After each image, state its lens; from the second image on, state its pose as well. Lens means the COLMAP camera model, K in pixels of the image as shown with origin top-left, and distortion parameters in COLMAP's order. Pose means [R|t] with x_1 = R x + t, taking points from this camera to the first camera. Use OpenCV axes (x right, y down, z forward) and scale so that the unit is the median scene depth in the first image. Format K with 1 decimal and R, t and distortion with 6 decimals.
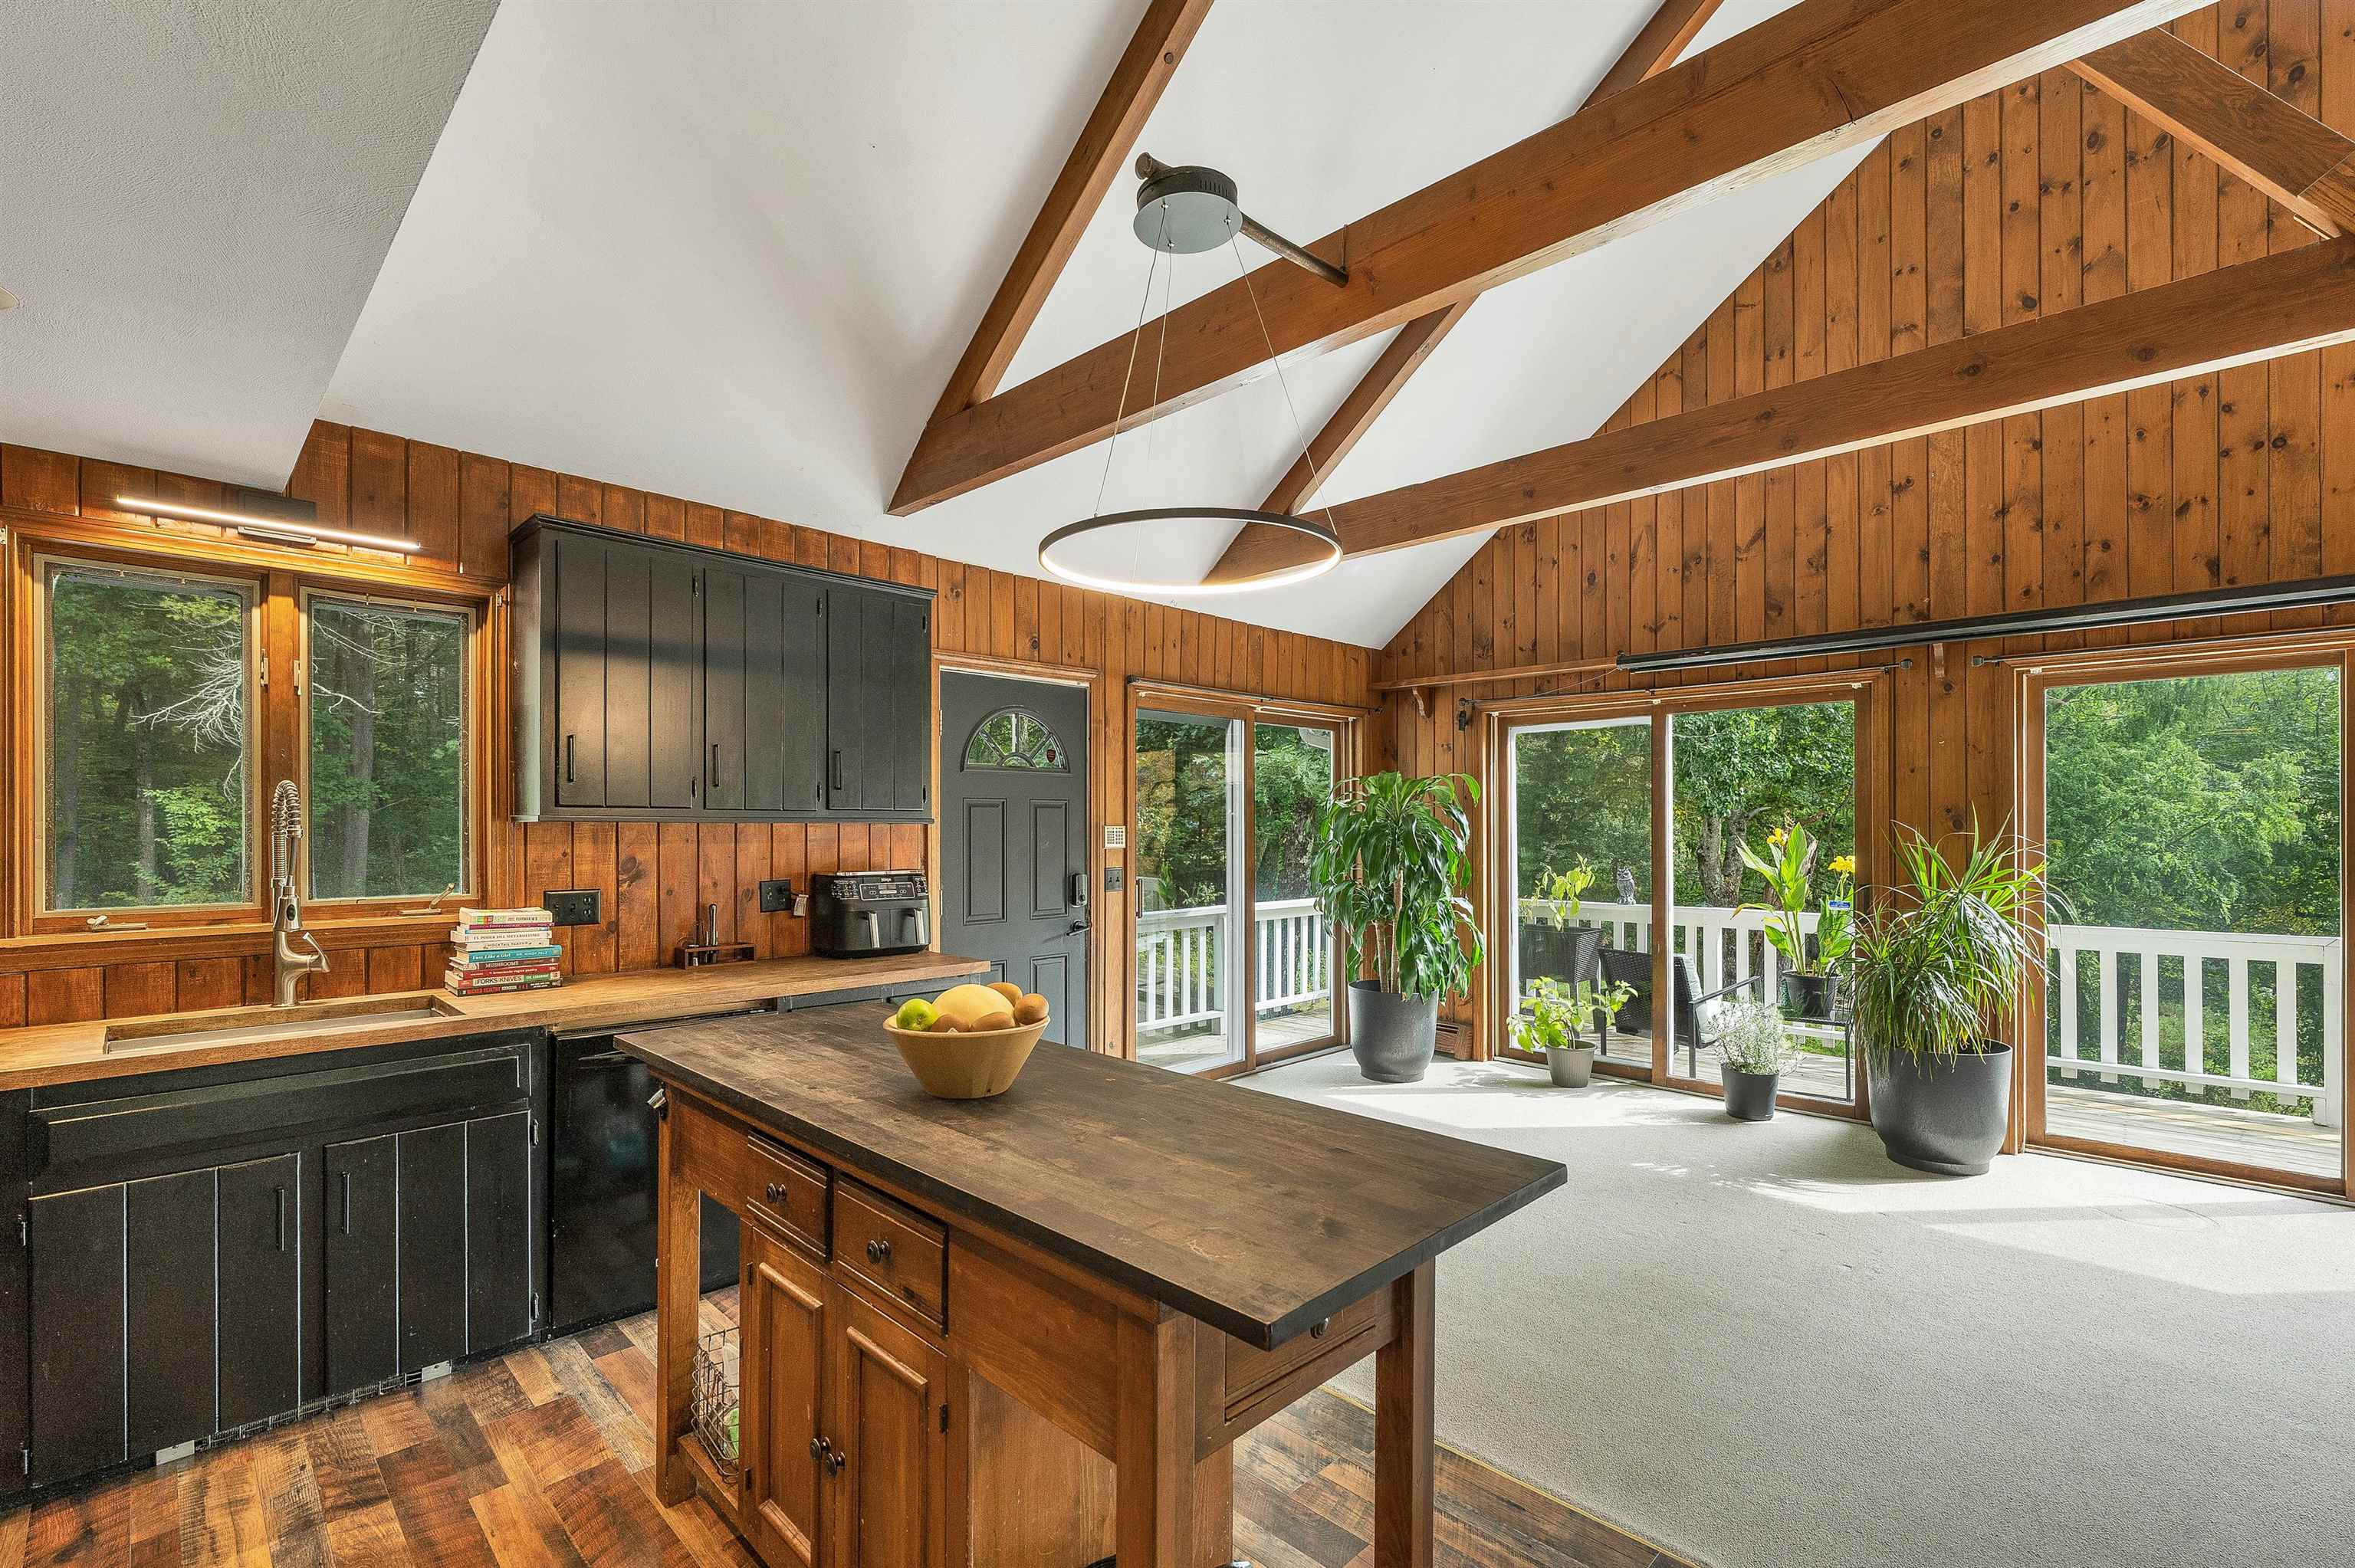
lens RADIAL K [[1028.1, 0, 1171.8], [0, 1028.1, 827.4], [0, 0, 1]] dist [-0.000844, -0.000219]
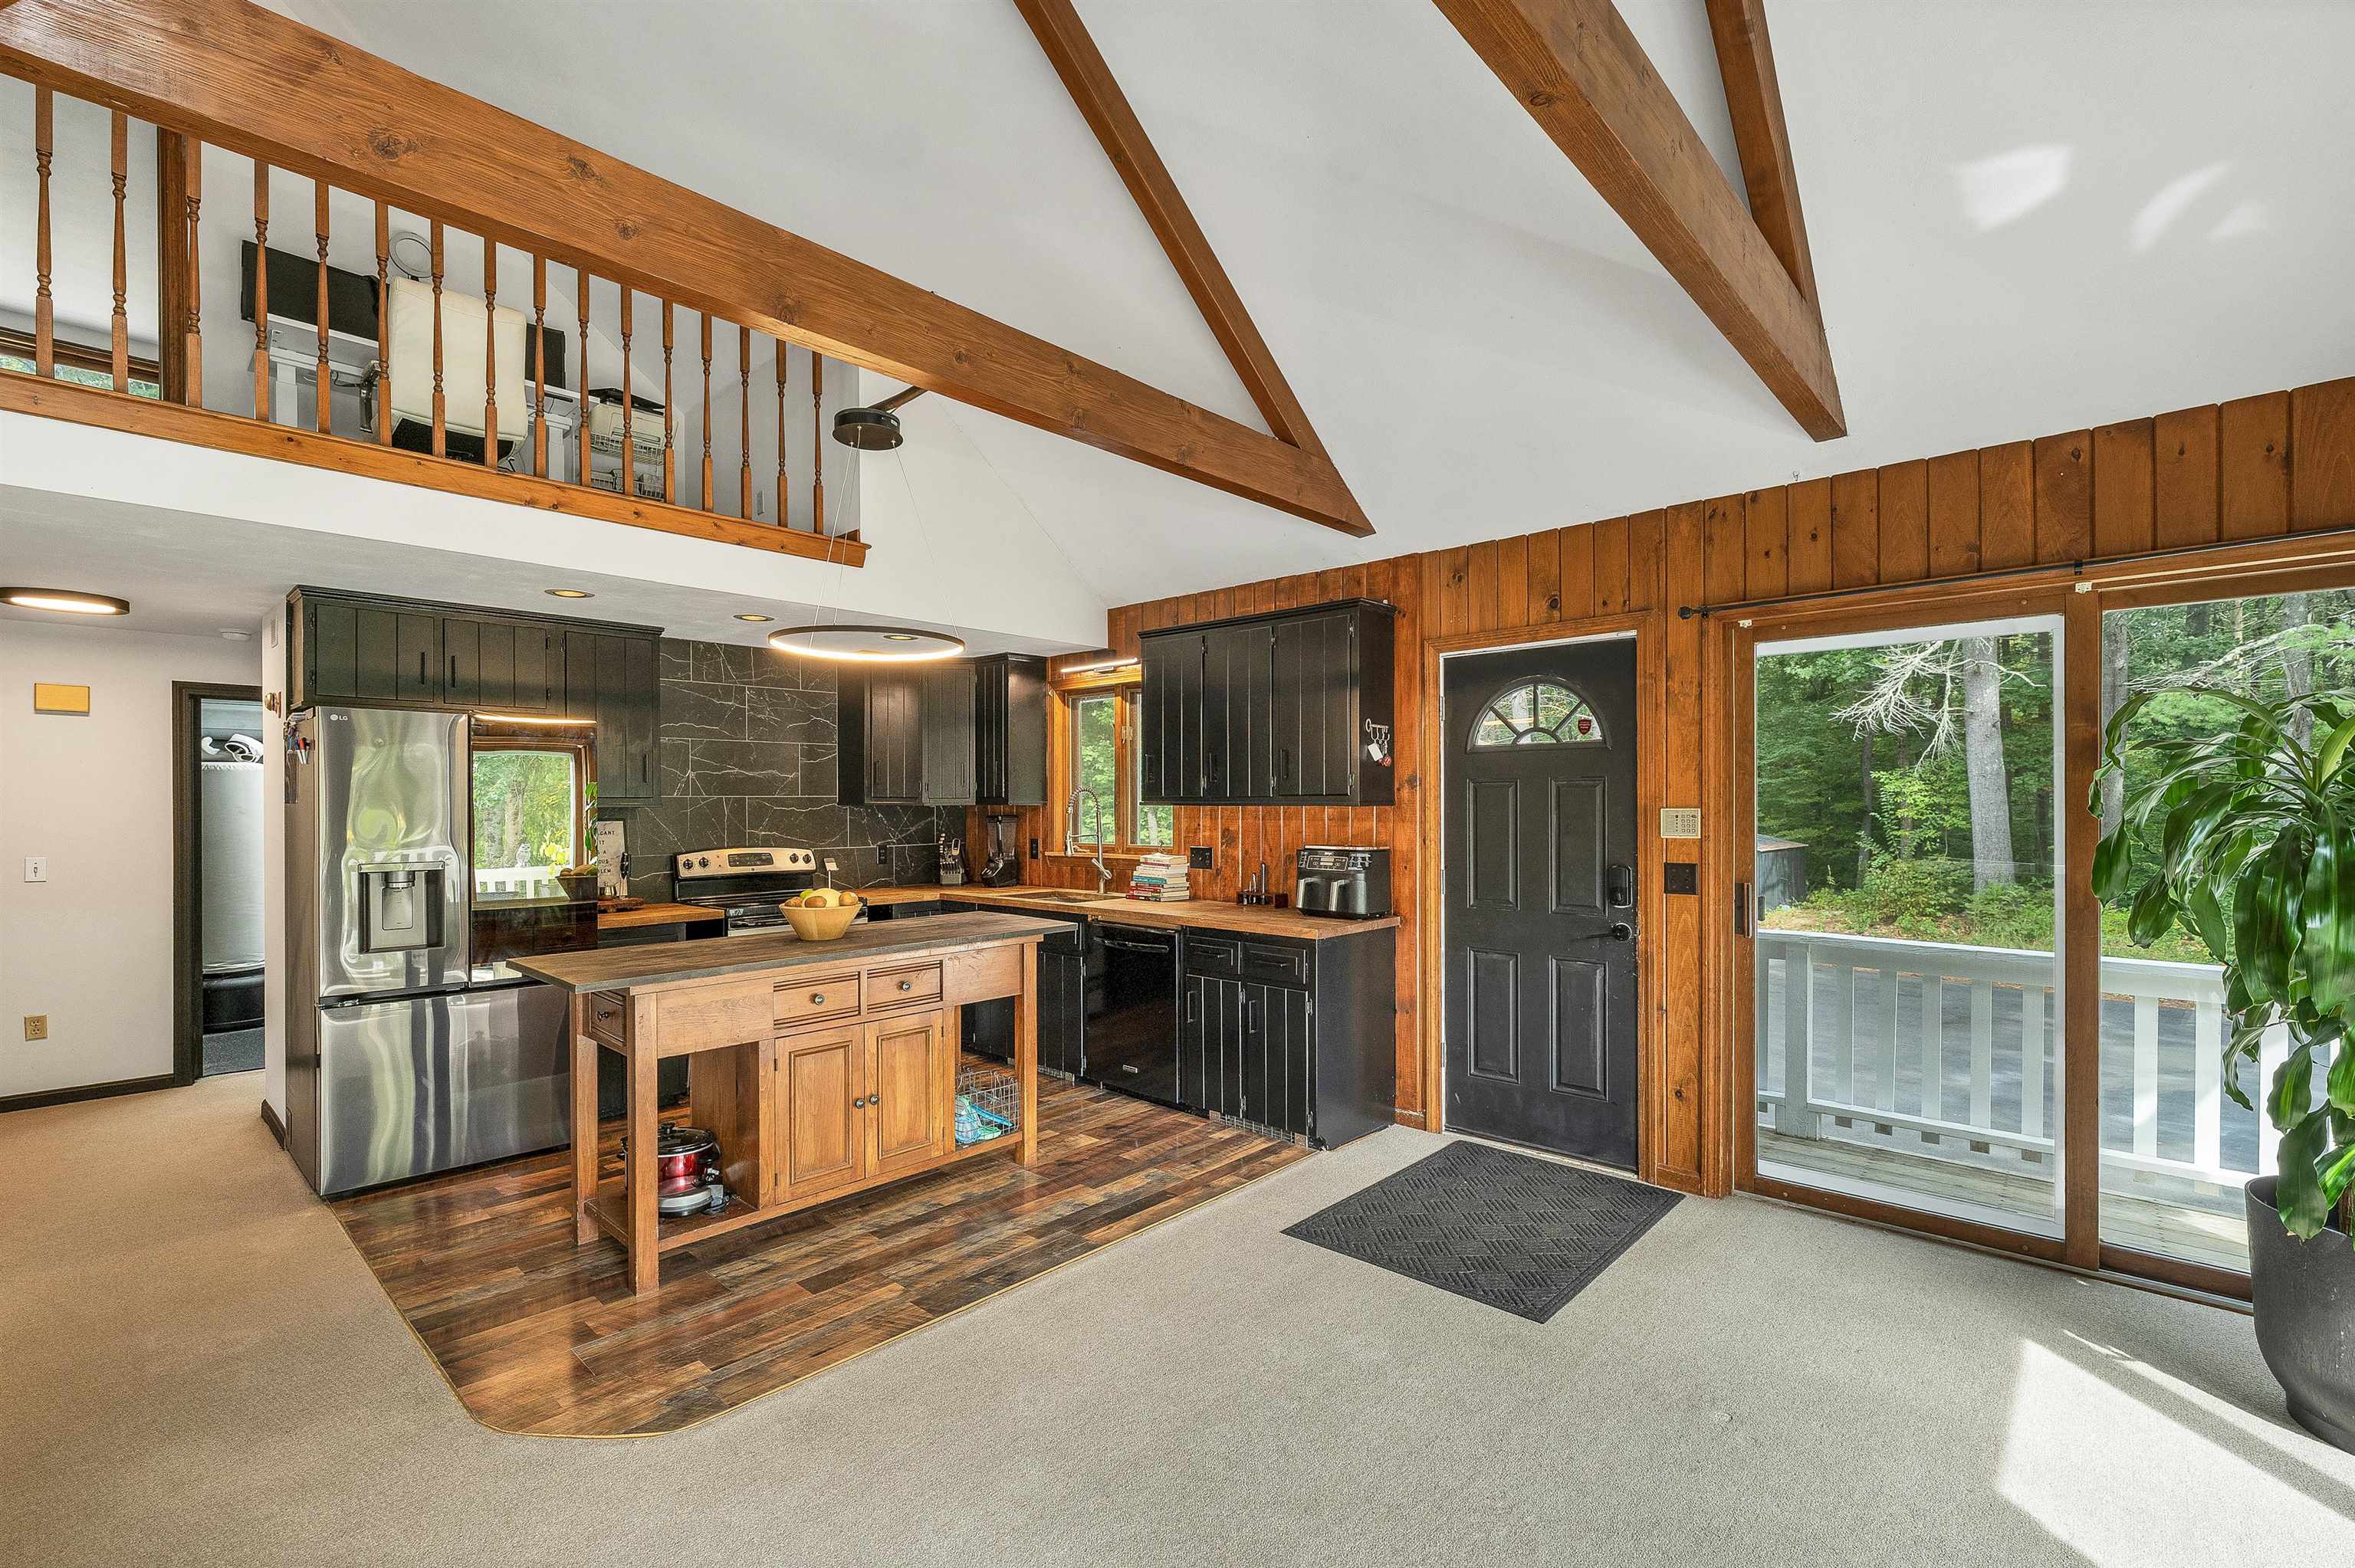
lens RADIAL K [[1028.0, 0, 1179.7], [0, 1028.0, 806.2], [0, 0, 1]] dist [-0.001300, -0.000128]
pose [[0.036585, 0.003047, -0.999326, 0.777111], [0.001650, 0.999994, 0.003109, -0.006476], [0.999329, -0.001763, 0.036580, 0.675564]]
